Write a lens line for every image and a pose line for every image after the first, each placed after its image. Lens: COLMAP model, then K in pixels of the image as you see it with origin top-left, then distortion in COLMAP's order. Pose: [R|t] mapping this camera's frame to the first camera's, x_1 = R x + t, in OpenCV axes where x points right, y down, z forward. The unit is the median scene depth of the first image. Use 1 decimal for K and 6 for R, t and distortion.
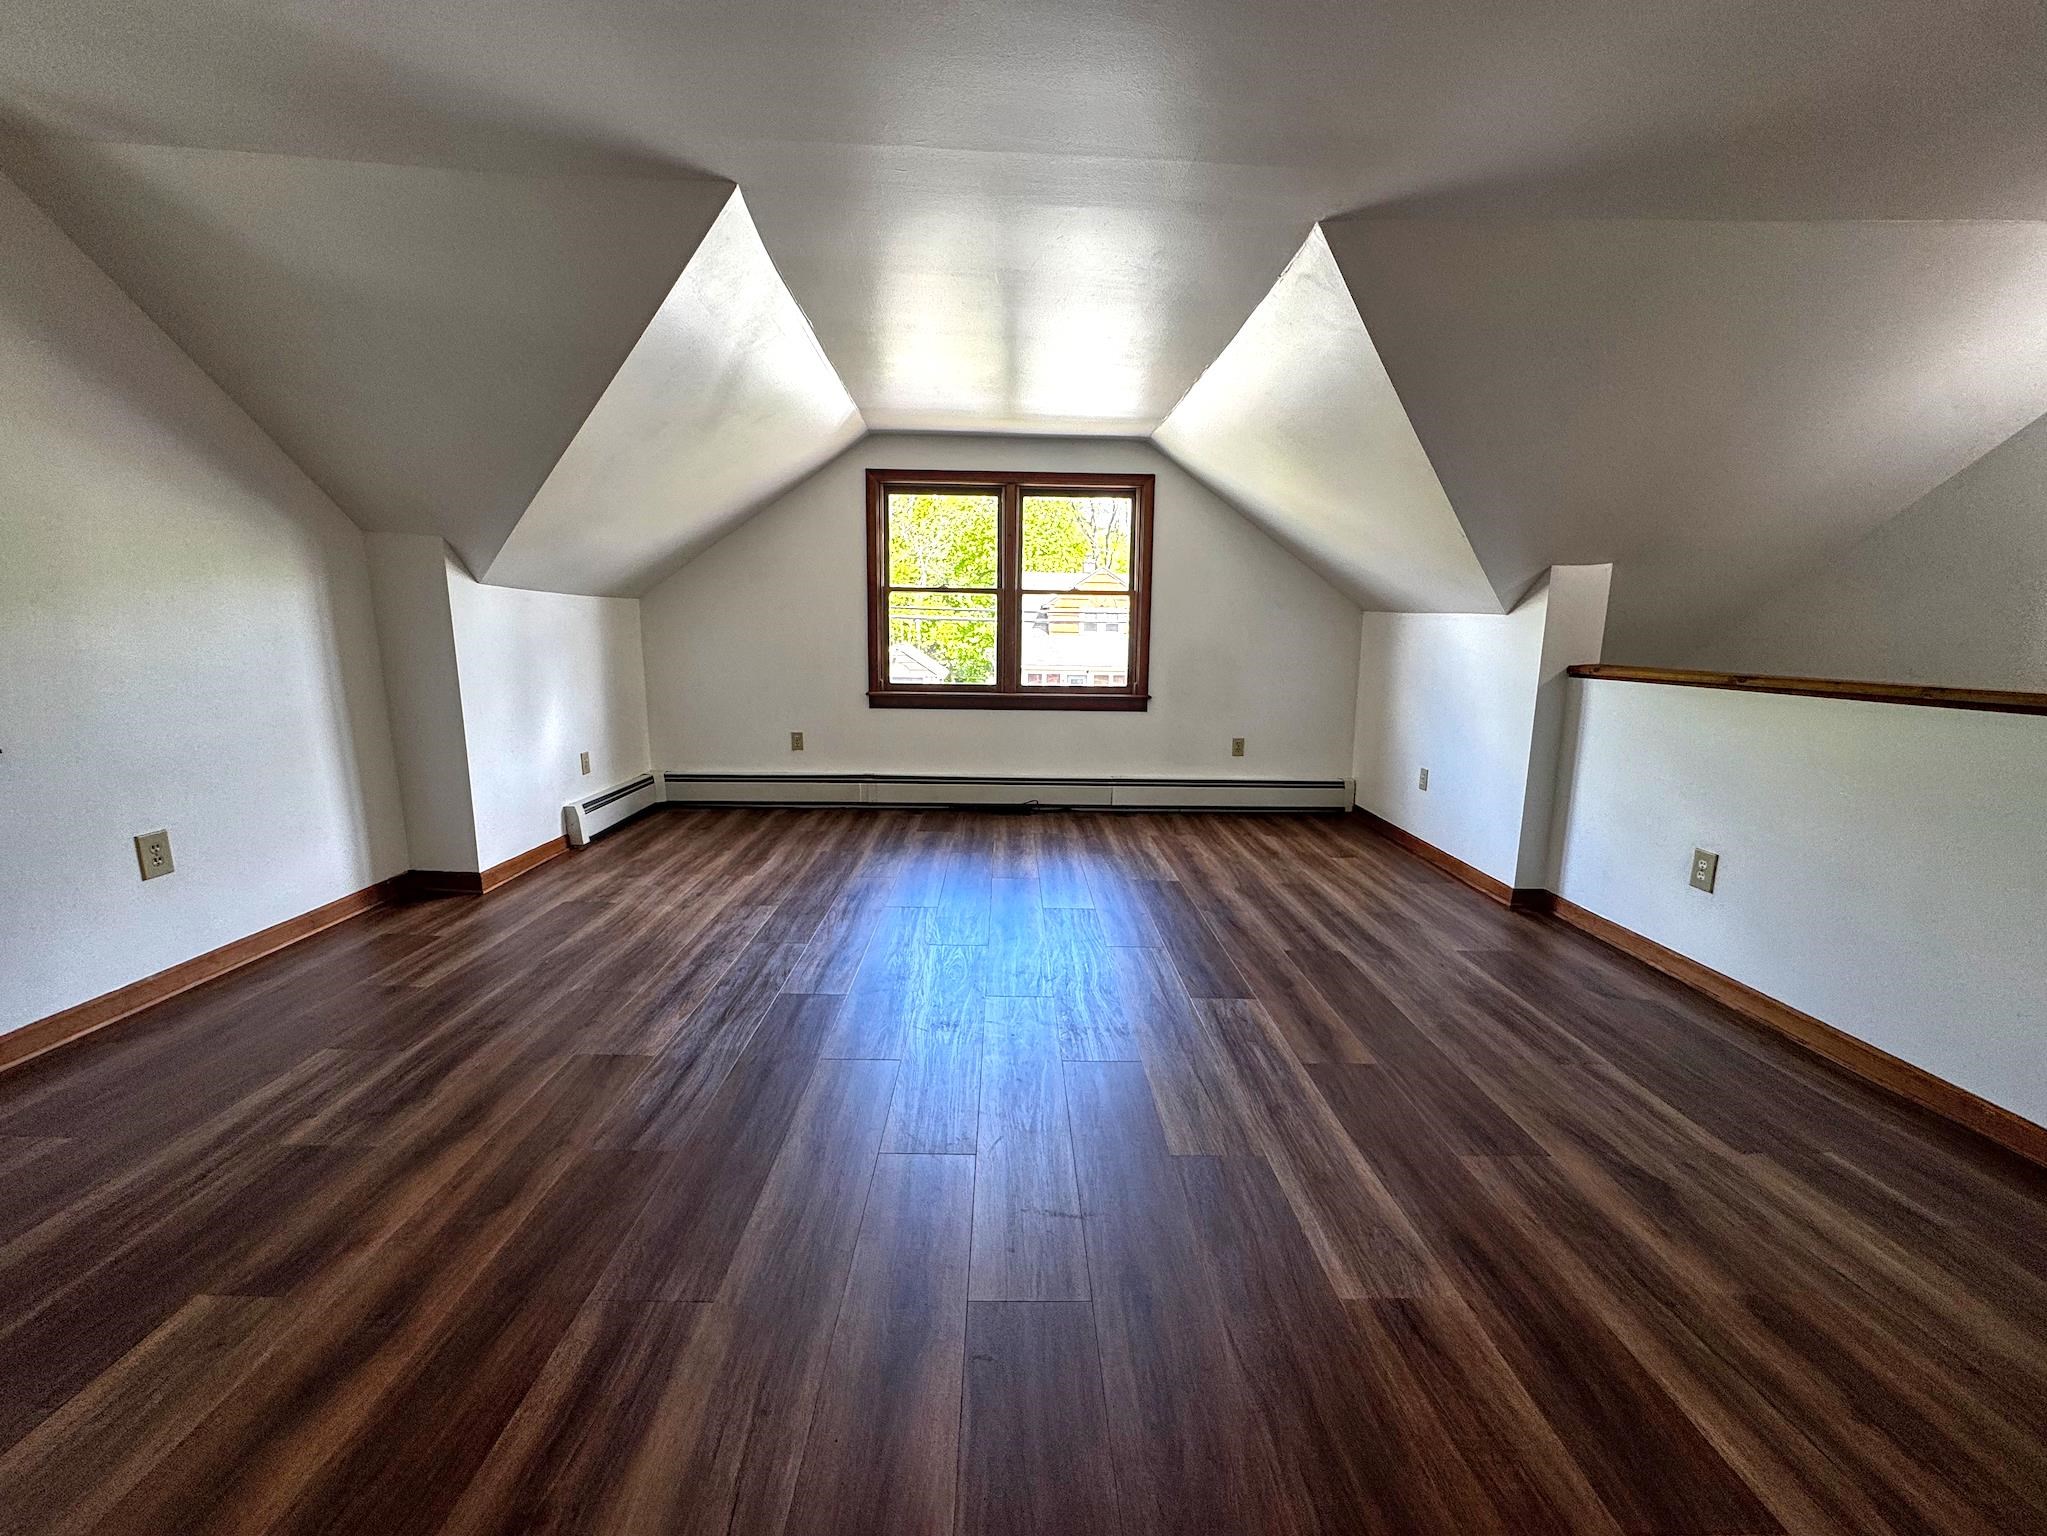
lens RADIAL K [[829.1, 0, 1018.8], [0, 829.1, 761.2], [0, 0, 1]] dist [-0.003893, 0.000505]
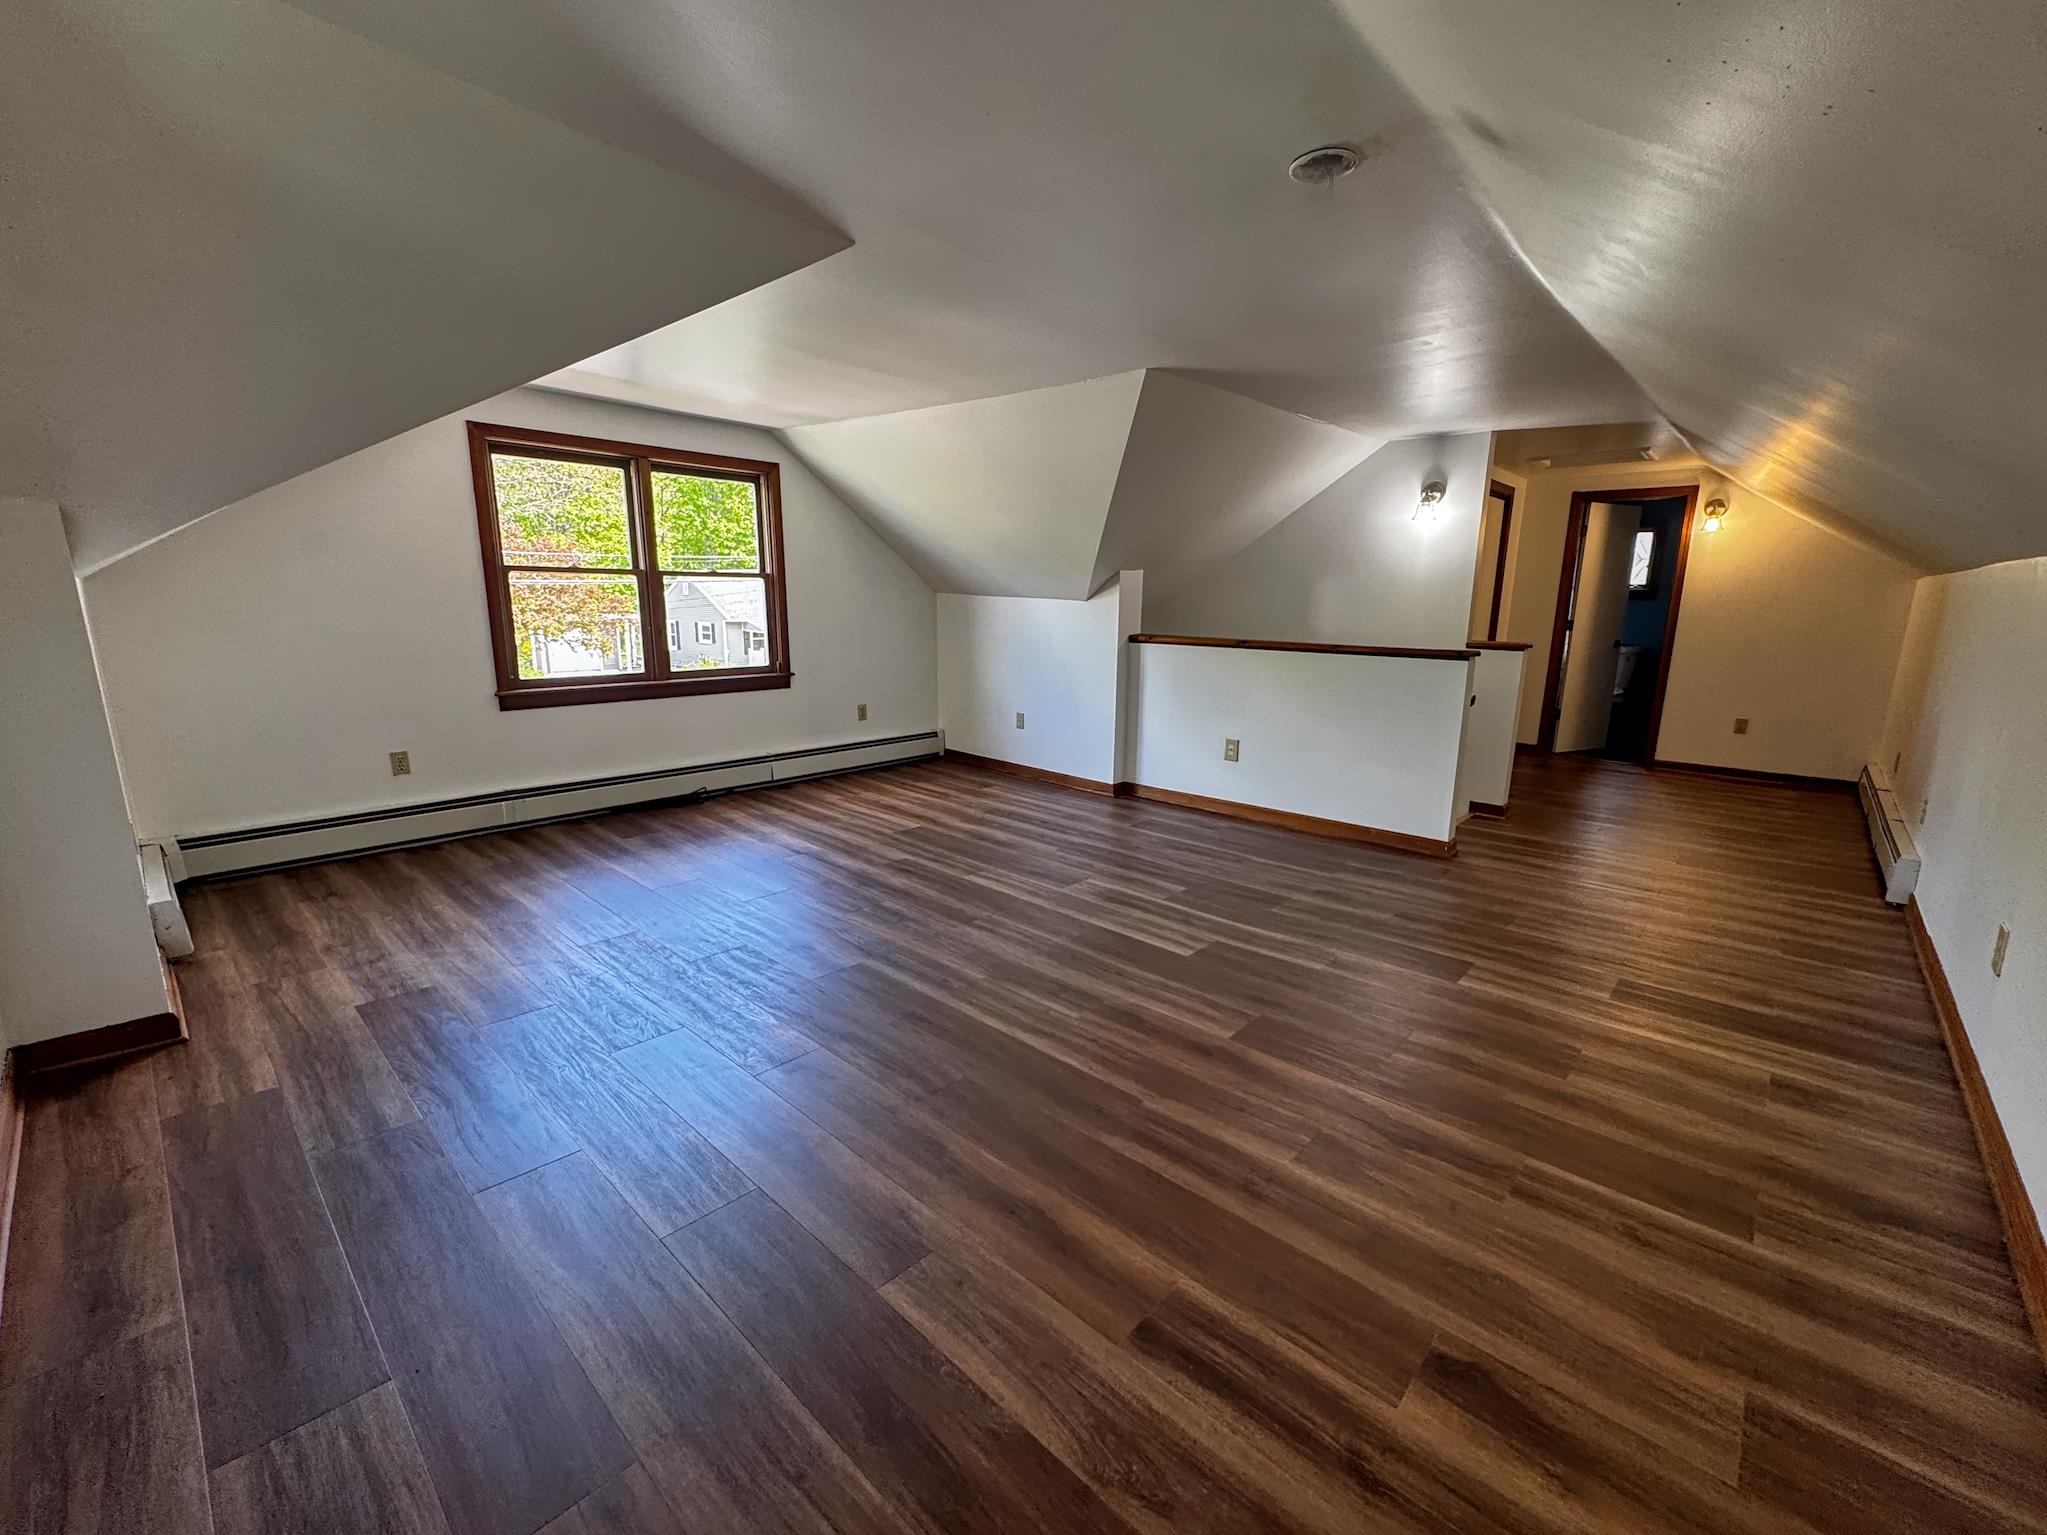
lens RADIAL K [[829.1, 0, 1064.3], [0, 829.1, 753.8], [0, 0, 1]] dist [-0.003893, 0.000505]
pose [[0.682576, -0.140485, 0.717184, -0.397111], [0.110320, 0.989911, 0.088912, -0.033222], [-0.722440, 0.018431, 0.691188, 0.013045]]
